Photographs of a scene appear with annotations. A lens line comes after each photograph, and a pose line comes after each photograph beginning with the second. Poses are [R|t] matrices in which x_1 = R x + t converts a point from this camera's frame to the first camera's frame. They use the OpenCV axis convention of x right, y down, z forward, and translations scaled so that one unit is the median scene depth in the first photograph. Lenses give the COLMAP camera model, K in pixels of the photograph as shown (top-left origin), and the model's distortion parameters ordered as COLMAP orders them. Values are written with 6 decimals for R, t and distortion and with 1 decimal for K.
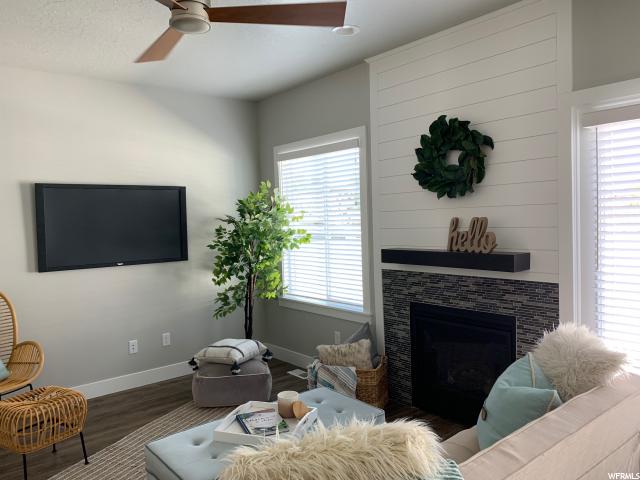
lens RADIAL K [[491.6, 0, 319.4], [0, 491.6, 231.4], [0, 0, 1]] dist [0.051885, -0.103959]
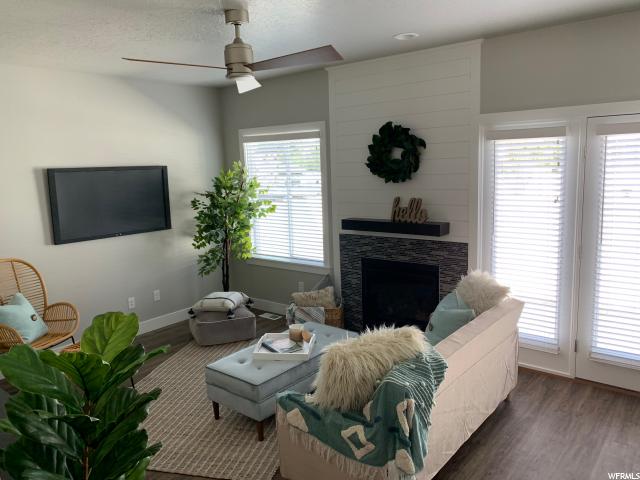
lens RADIAL K [[491.6, 0, 319.4], [0, 491.6, 231.4], [0, 0, 1]] dist [0.051885, -0.103959]
pose [[0.979744, -0.029525, 0.198067, -0.195858], [0.008963, 0.994545, 0.103921, -0.069703], [-0.200054, -0.100041, 0.974664, -0.282902]]
